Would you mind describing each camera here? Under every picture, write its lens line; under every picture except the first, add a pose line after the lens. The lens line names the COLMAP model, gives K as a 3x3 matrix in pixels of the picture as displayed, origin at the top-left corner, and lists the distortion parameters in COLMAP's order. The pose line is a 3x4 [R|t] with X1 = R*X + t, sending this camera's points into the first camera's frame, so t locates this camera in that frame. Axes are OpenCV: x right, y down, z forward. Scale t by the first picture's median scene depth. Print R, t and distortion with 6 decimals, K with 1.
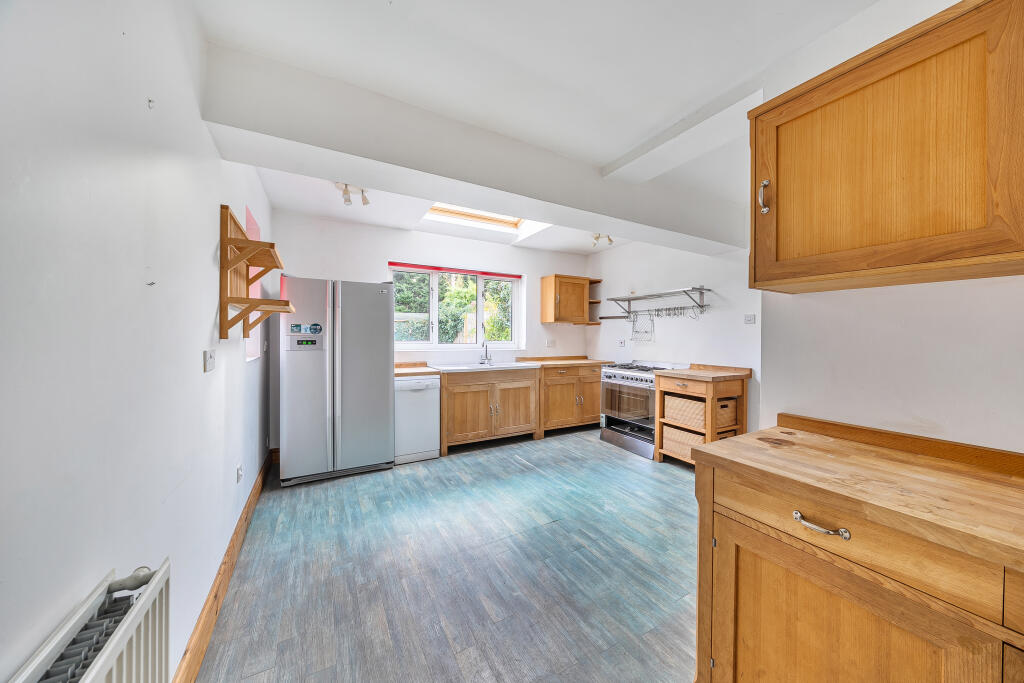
lens RADIAL K [[347.0, 0, 514.6], [0, 347.0, 336.4], [0, 0, 1]] dist [-0.005978, 0.000081]
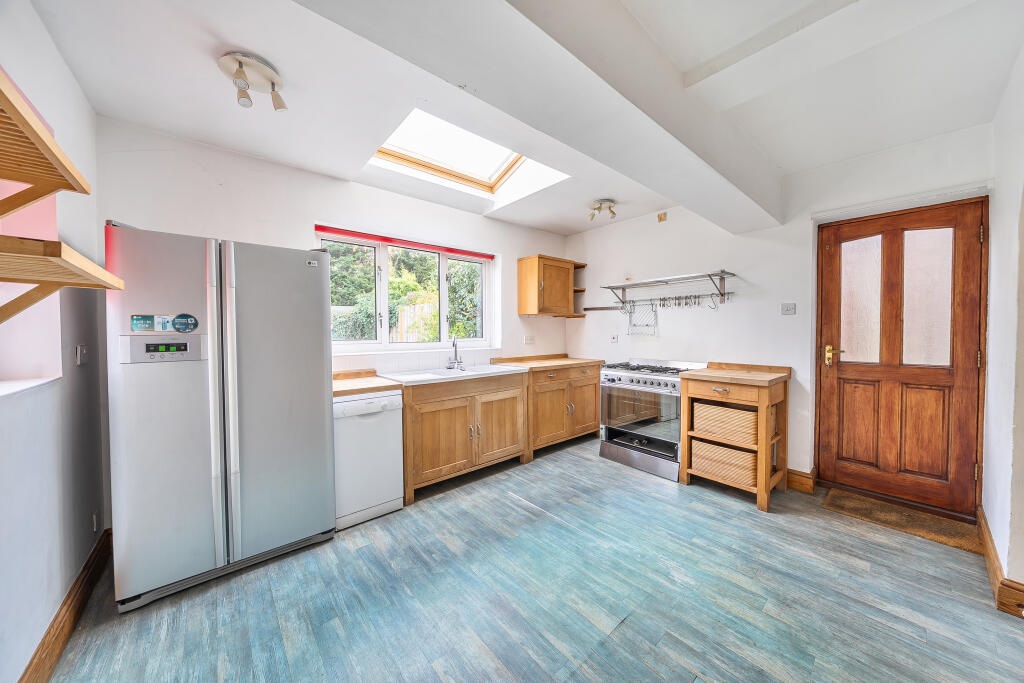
lens RADIAL K [[347.0, 0, 514.6], [0, 347.0, 336.4], [0, 0, 1]] dist [-0.005978, 0.000081]
pose [[0.979224, -0.013785, 0.202312, -0.131500], [0.010612, 0.999803, 0.016764, -0.003444], [-0.202503, -0.014269, 0.979178, 0.275168]]
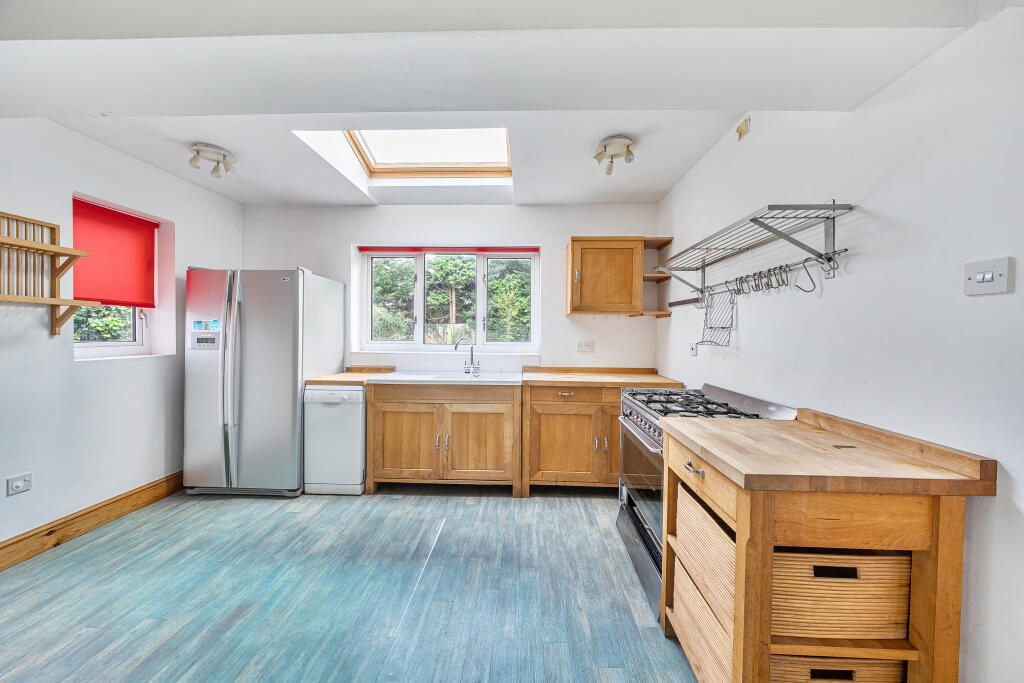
lens RADIAL K [[347.0, 0, 514.6], [0, 347.0, 336.4], [0, 0, 1]] dist [-0.005978, 0.000081]
pose [[0.856976, 0.007822, -0.515297, 0.446641], [-0.006152, 0.999969, 0.004948, -0.002252], [0.515319, -0.001070, 0.856998, 0.516279]]
